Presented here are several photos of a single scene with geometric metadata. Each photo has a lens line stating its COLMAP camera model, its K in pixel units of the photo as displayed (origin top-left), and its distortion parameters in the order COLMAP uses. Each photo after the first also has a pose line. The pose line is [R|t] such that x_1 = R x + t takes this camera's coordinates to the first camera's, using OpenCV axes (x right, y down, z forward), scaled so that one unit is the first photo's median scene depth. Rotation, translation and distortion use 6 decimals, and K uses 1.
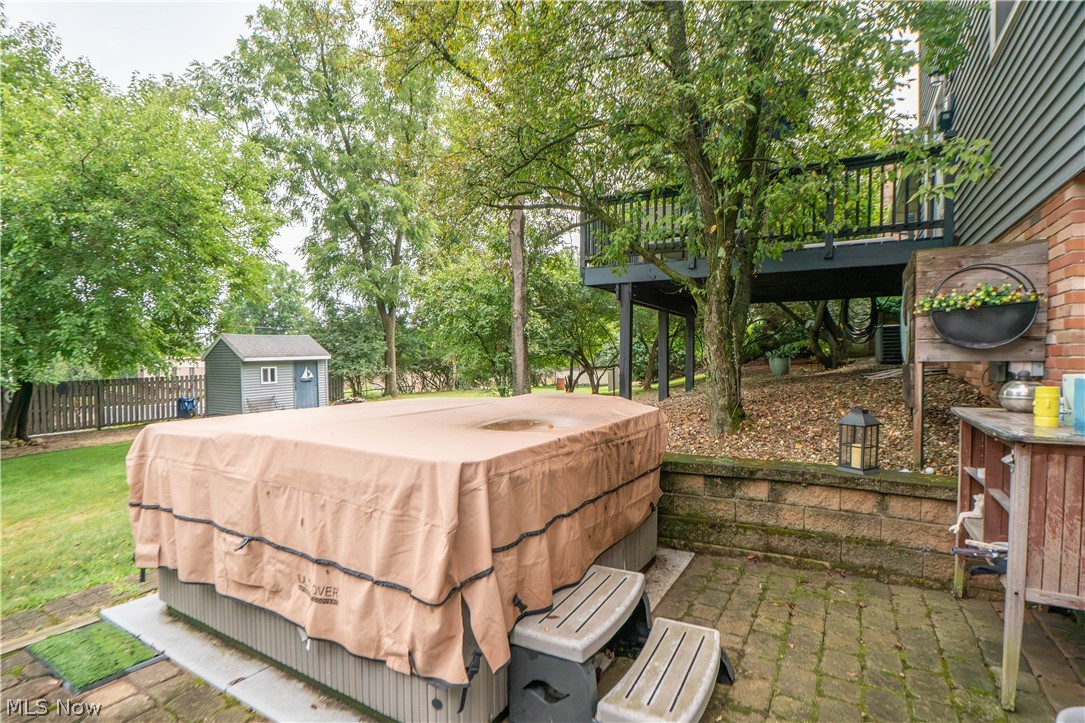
lens RADIAL K [[524.9, 0, 537.9], [0, 524.9, 370.8], [0, 0, 1]] dist [-0.025356, 0.002676]
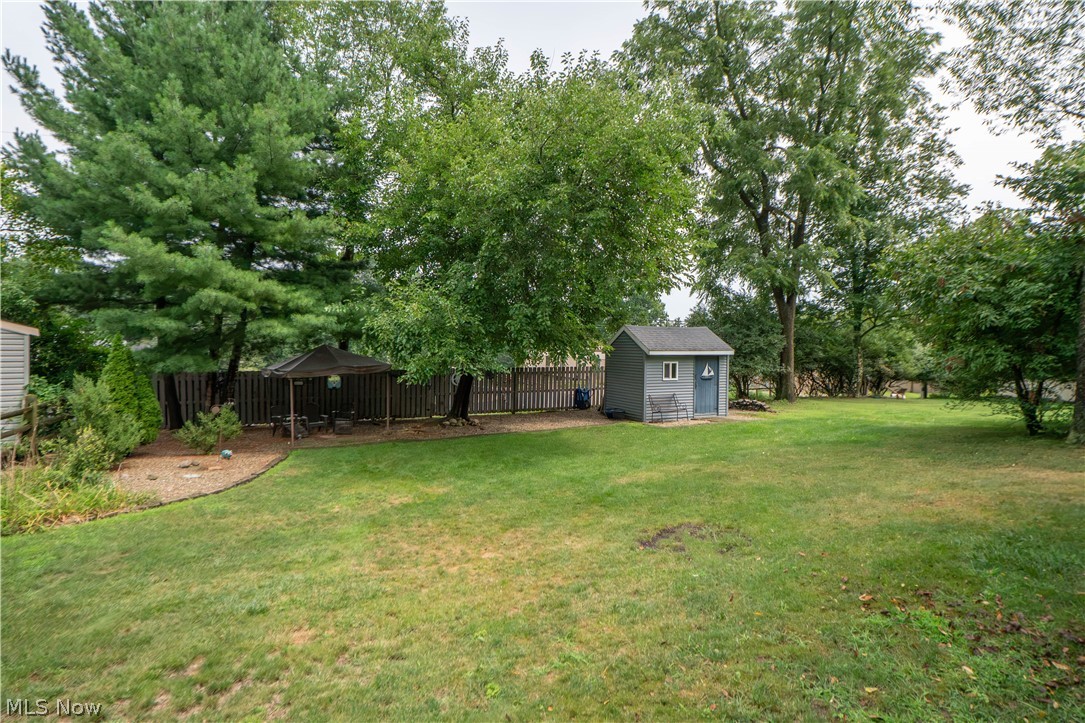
lens RADIAL K [[524.9, 0, 539.0], [0, 524.9, 358.1], [0, 0, 1]] dist [-0.025356, 0.002676]
pose [[0.836407, 0.034108, -0.547047, -0.200454], [-0.039956, 0.999201, 0.001208, -0.005677], [0.546651, 0.020847, 0.837101, 0.102349]]
